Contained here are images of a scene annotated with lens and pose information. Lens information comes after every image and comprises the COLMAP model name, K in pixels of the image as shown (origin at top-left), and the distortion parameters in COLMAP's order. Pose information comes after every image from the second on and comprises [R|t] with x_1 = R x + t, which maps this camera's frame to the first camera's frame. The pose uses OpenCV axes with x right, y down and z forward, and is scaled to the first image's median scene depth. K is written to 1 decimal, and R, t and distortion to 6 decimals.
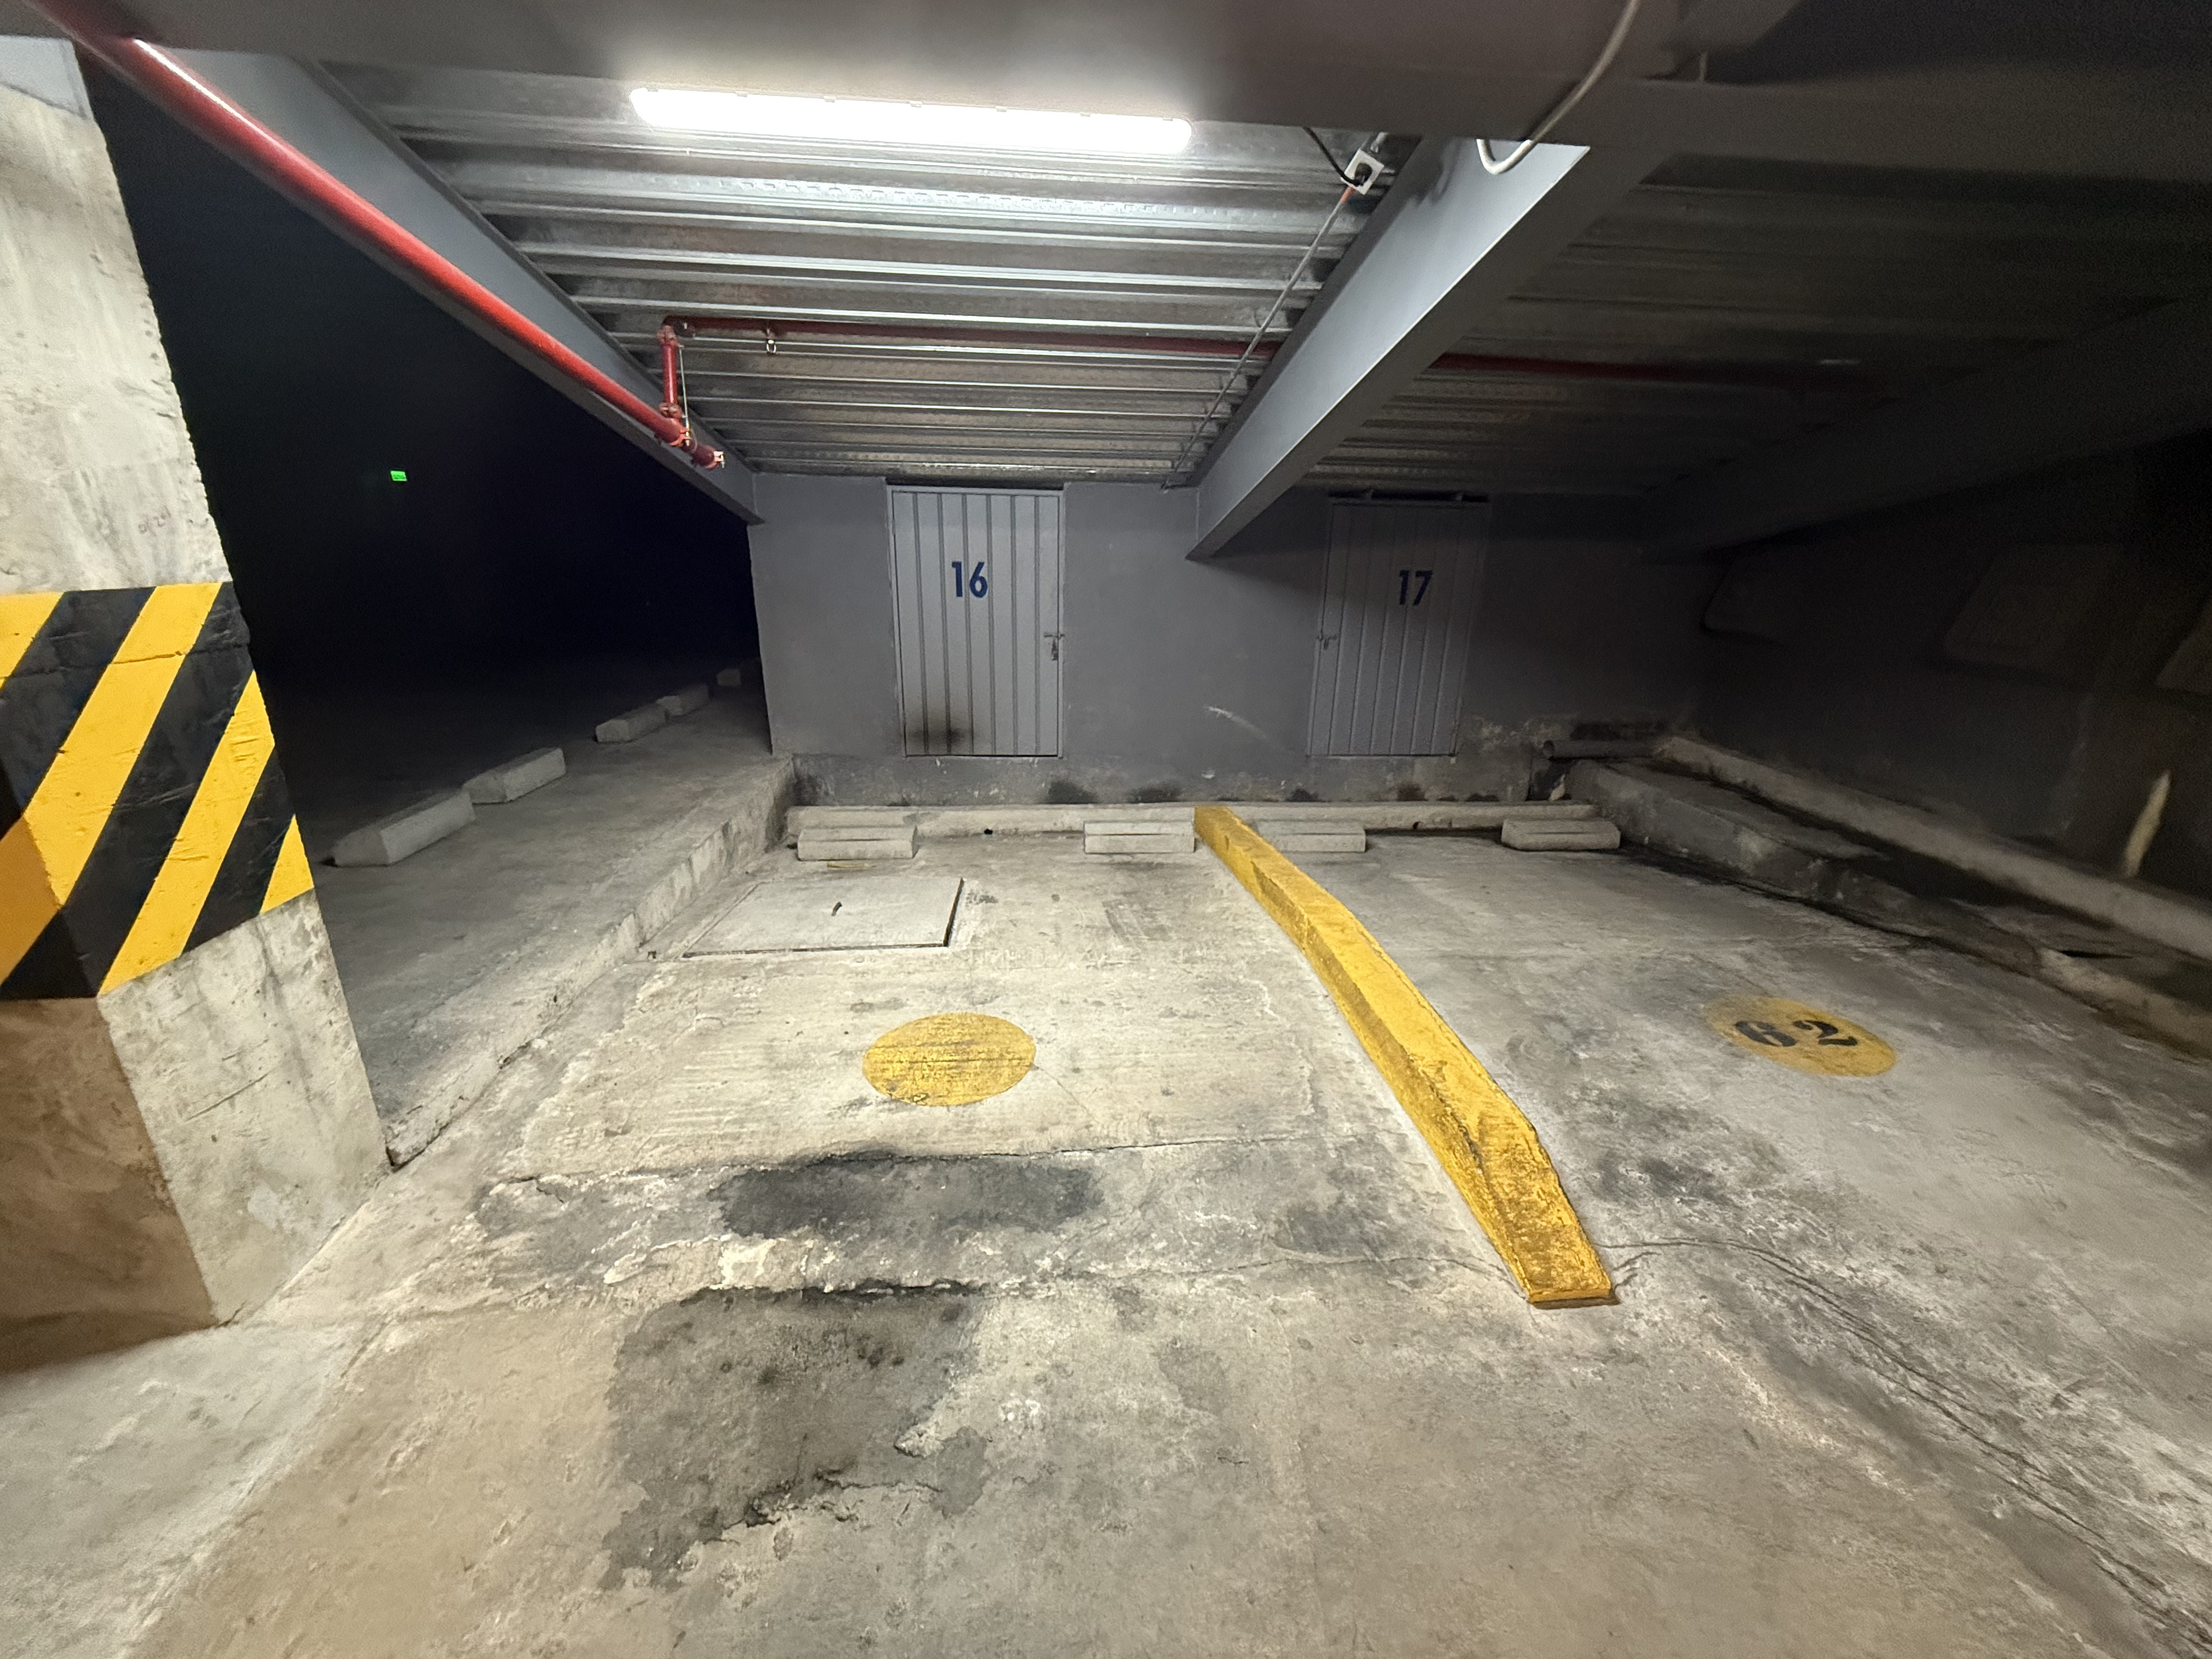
lens RADIAL K [[891.9, 0, 1119.7], [0, 891.9, 829.7], [0, 0, 1]] dist [0.009206, -0.000046]
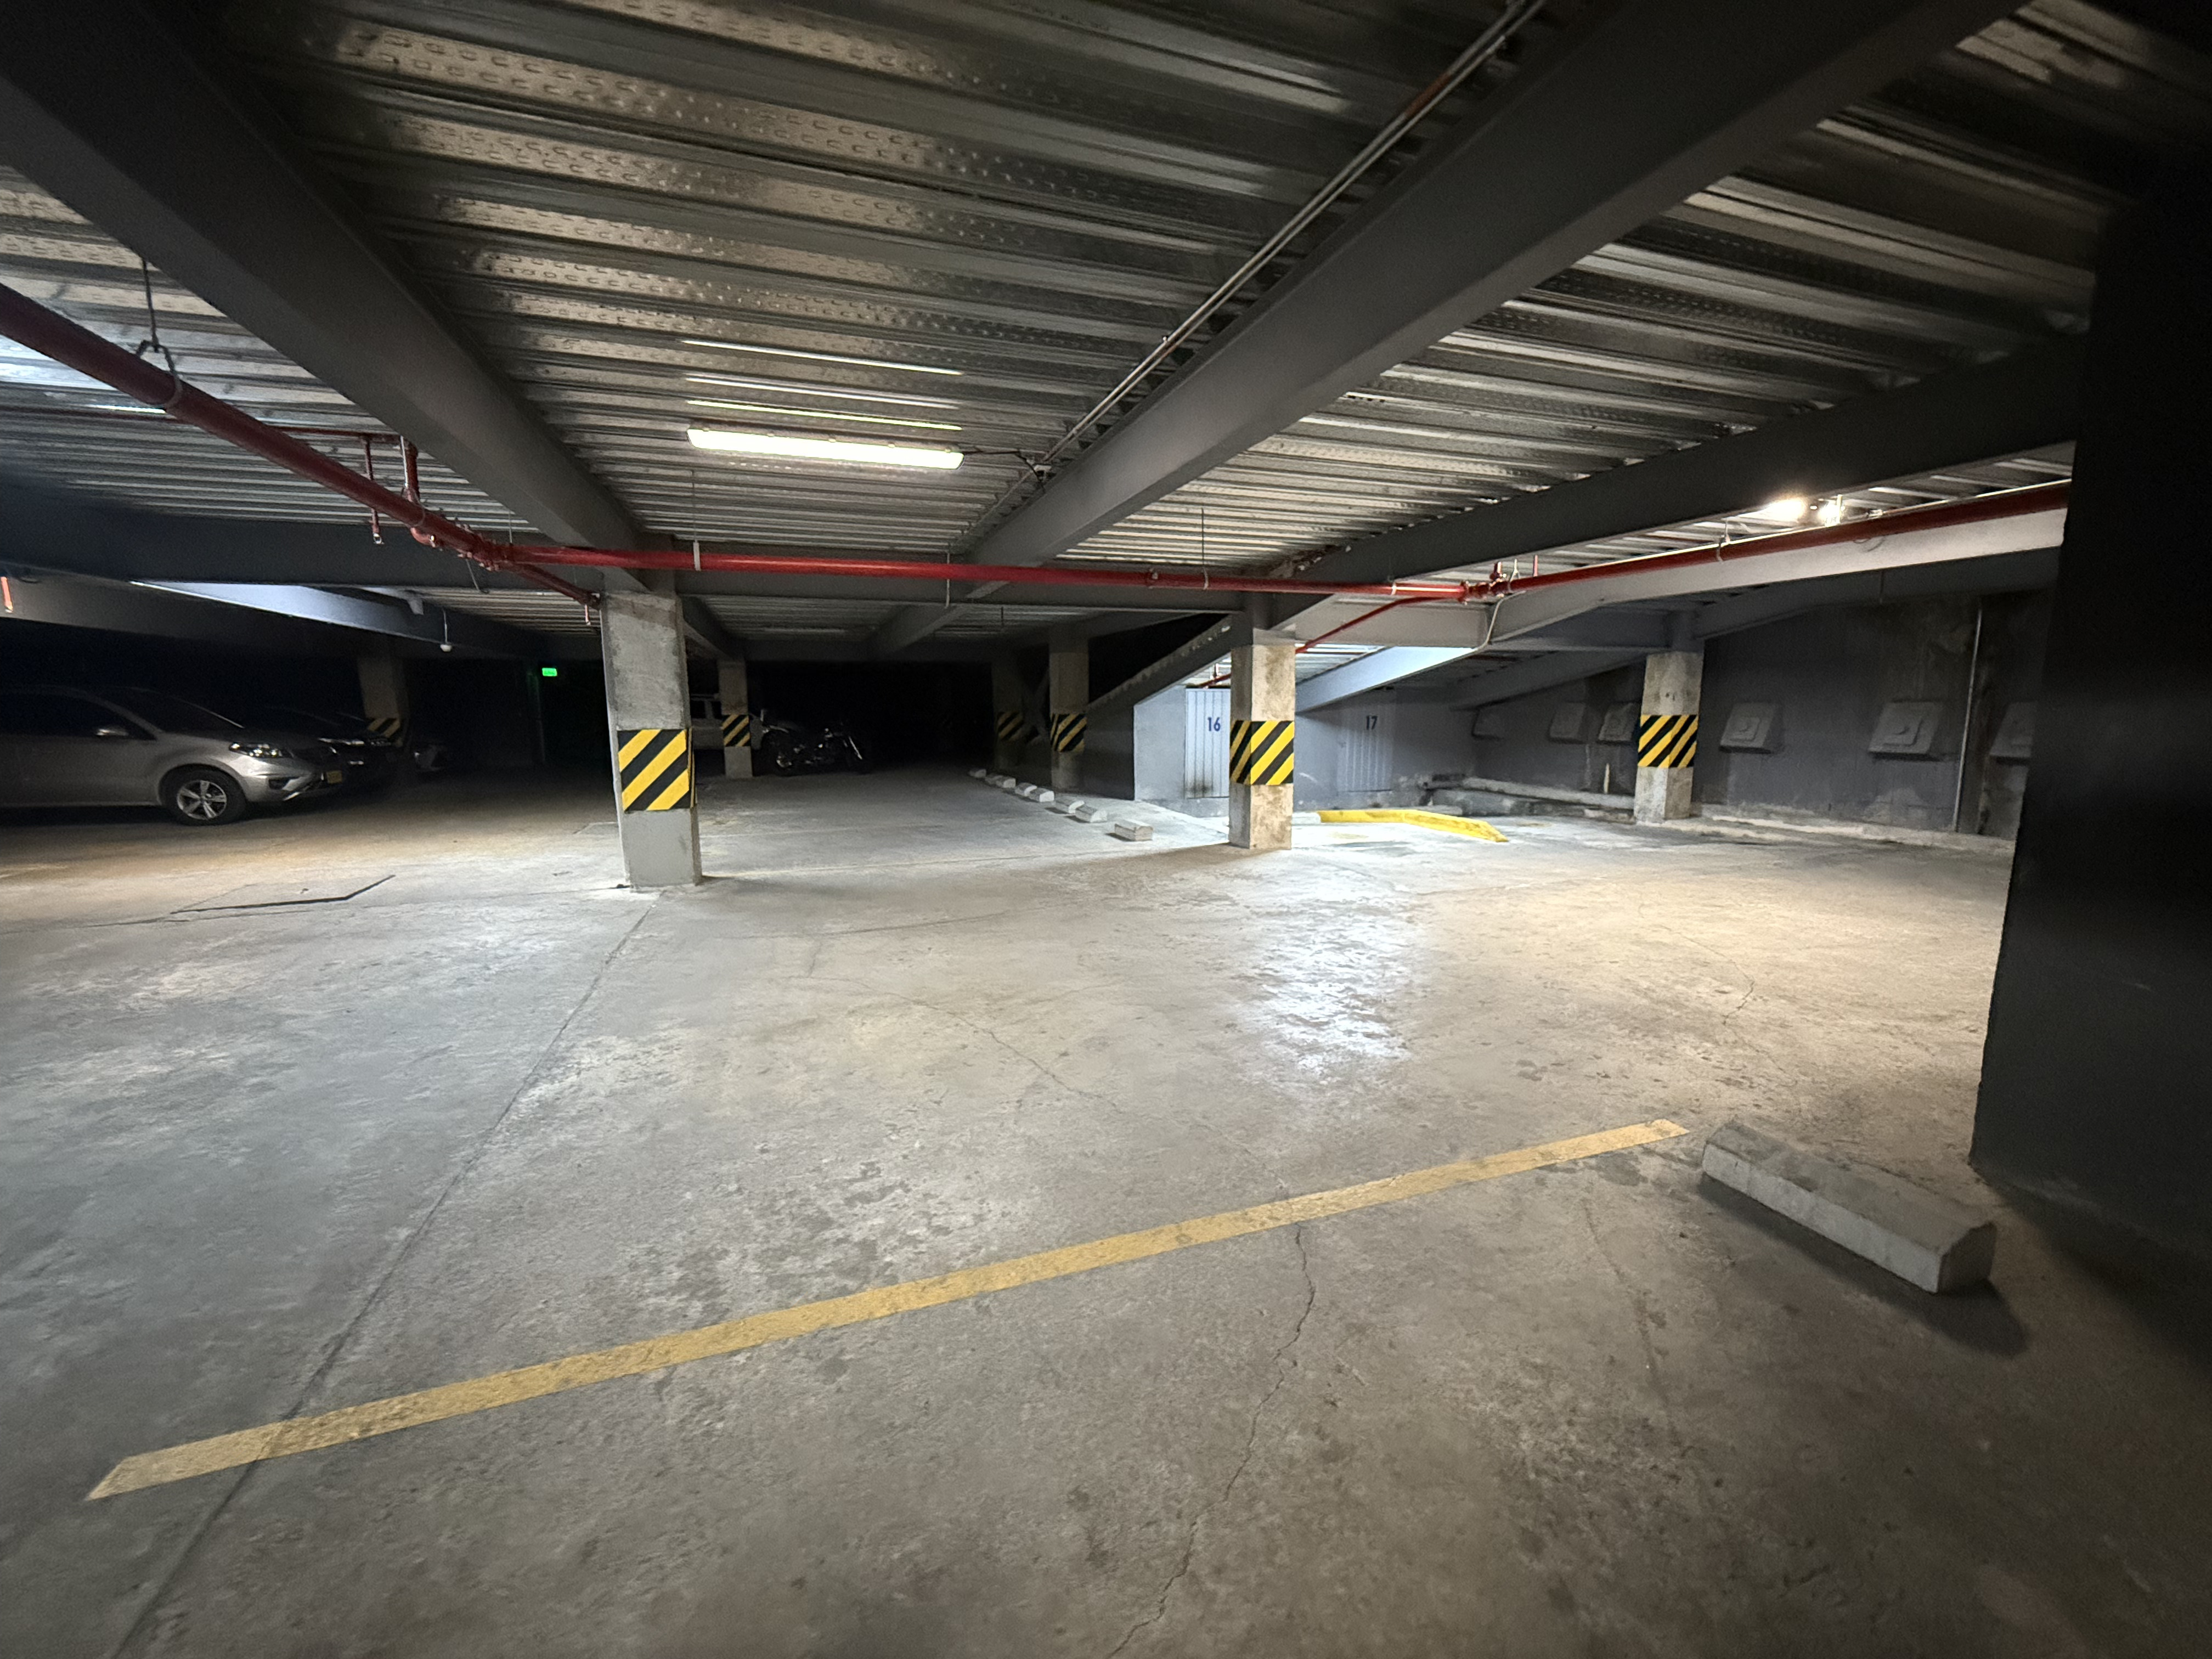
lens RADIAL K [[891.5, 0, 1116.0], [0, 891.5, 838.7], [0, 0, 1]] dist [-0.002956, -0.000290]
pose [[0.967018, -0.061010, 0.247295, -1.010937], [0.102961, 0.981662, -0.160432, 0.379174], [-0.232972, 0.180602, 0.955566, -1.175582]]
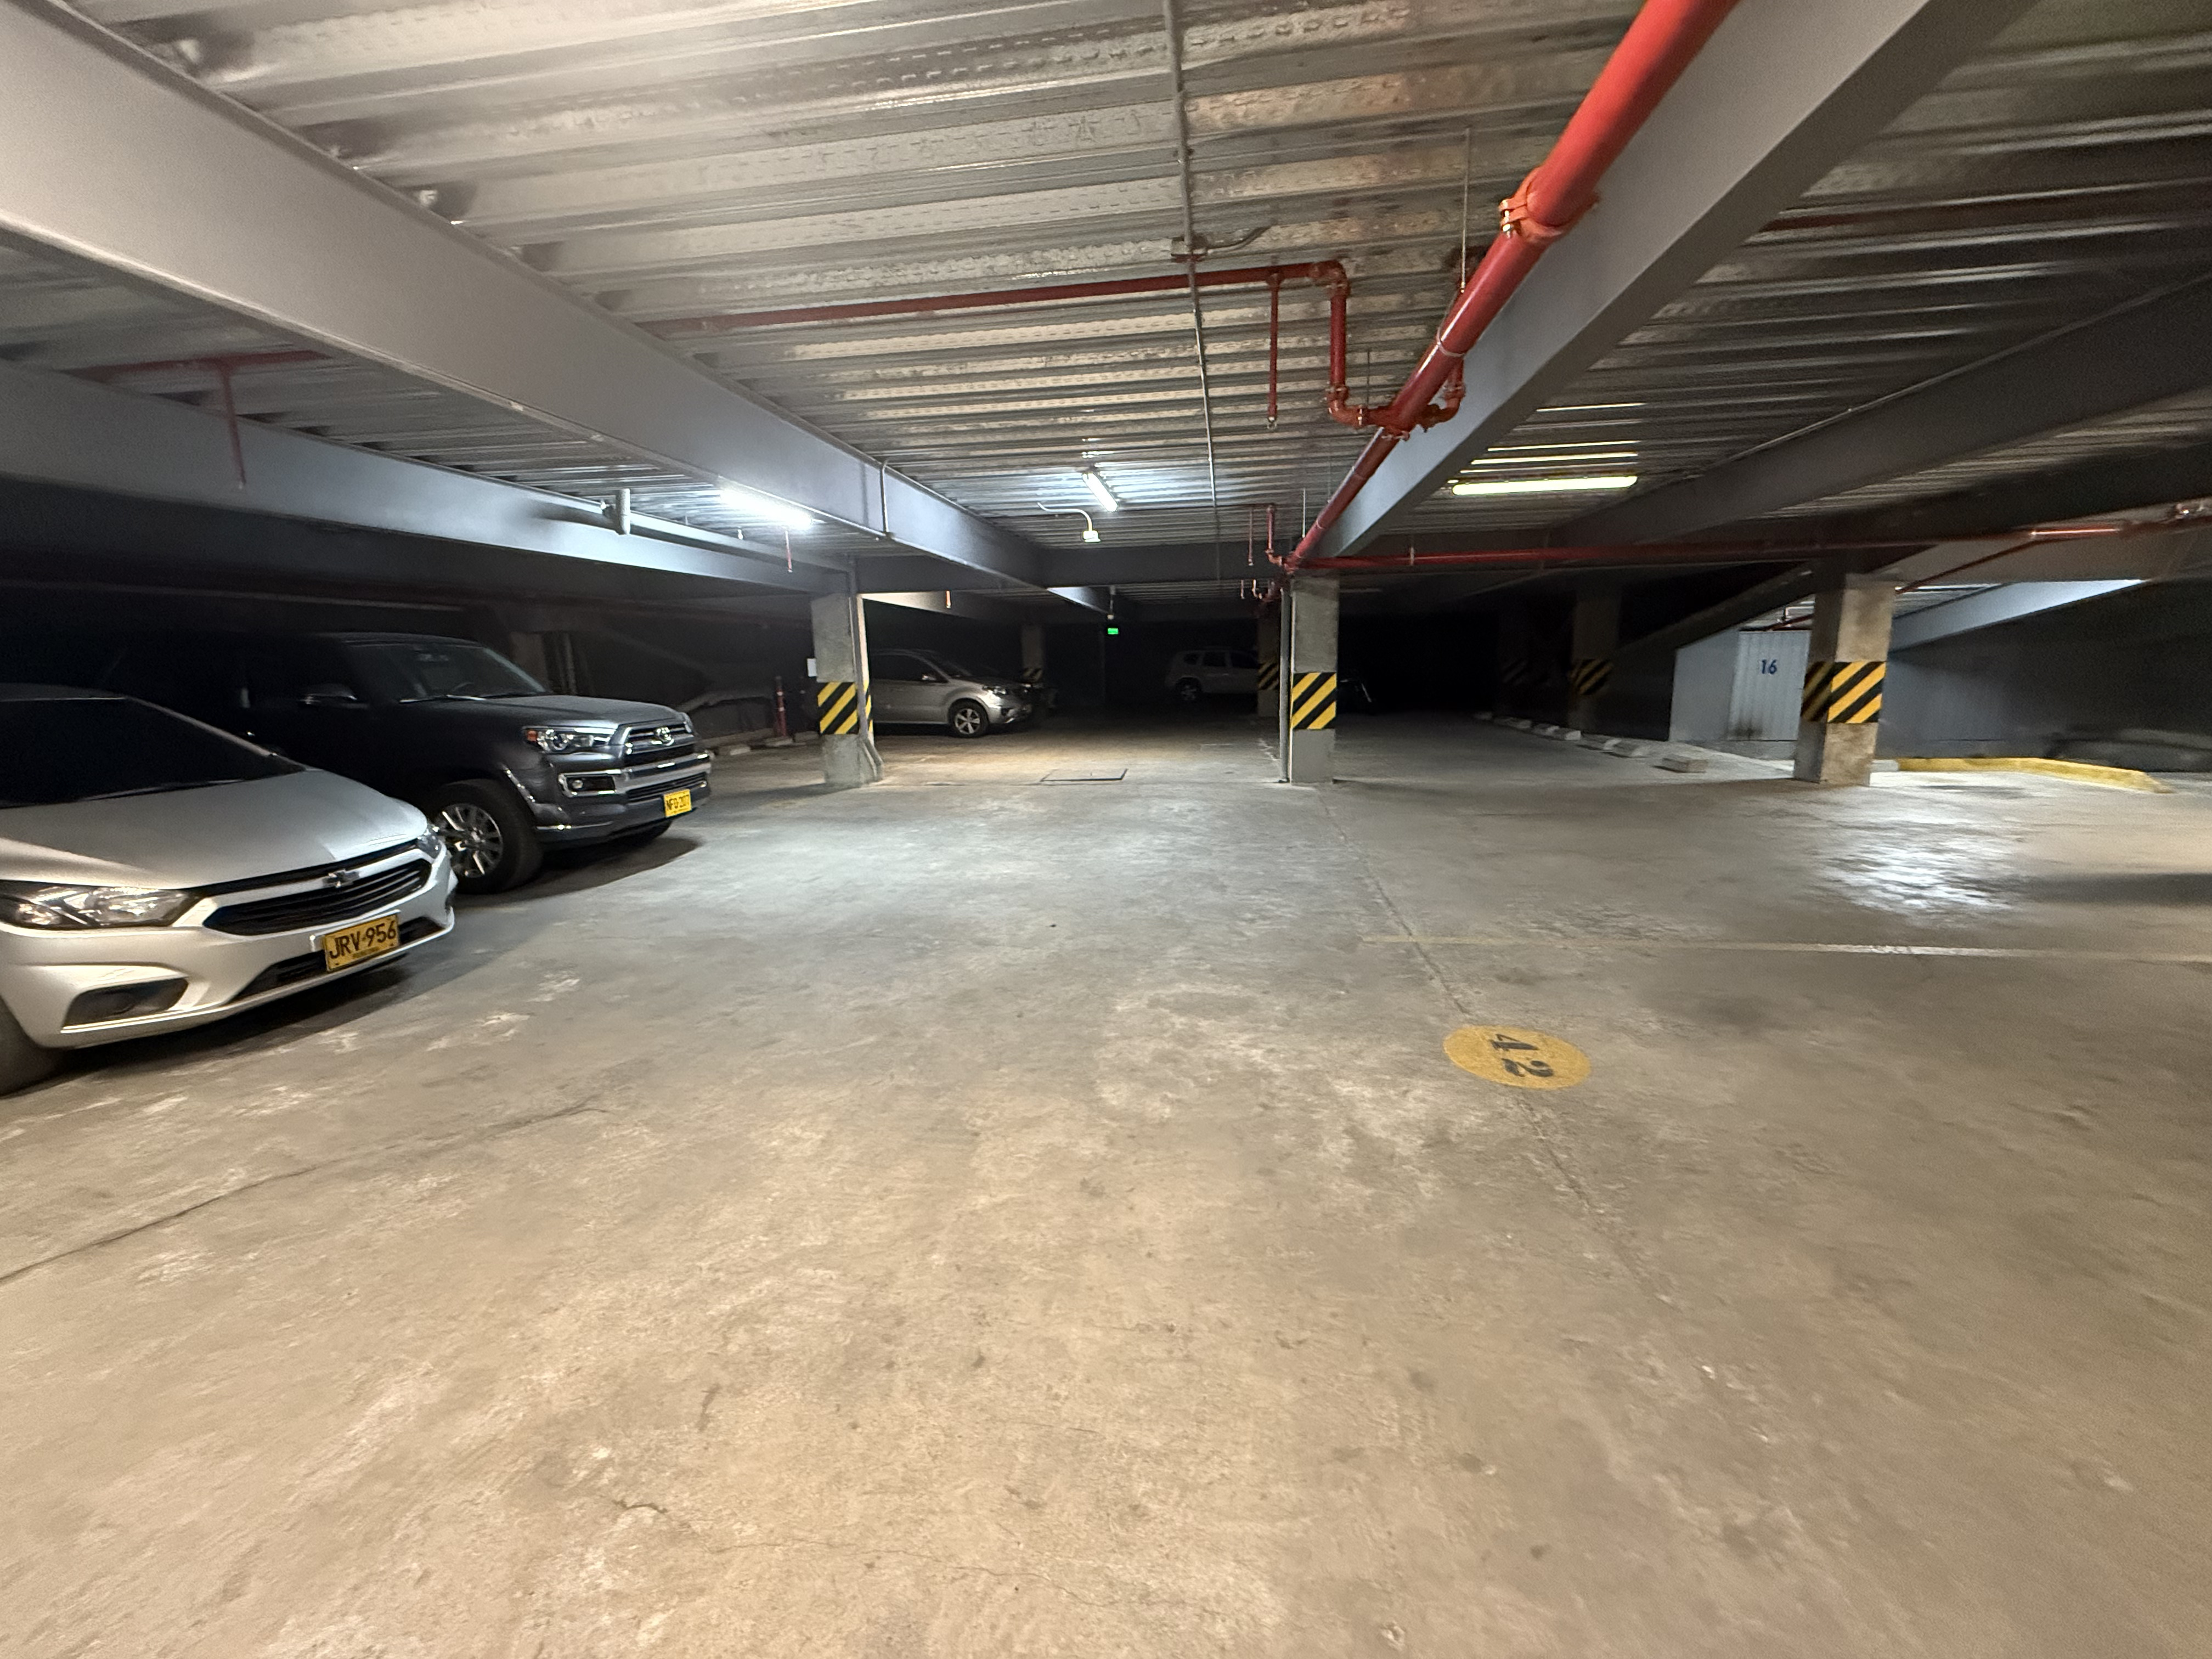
lens RADIAL K [[885.2, 0, 1106.0], [0, 885.2, 829.5], [0, 0, 1]] dist [0.001281, -0.000281]
pose [[0.972774, 0.005122, -0.231700, -1.309526], [-0.036143, 0.990876, -0.129839, 0.517064], [0.228921, 0.134678, 0.964083, -1.618650]]
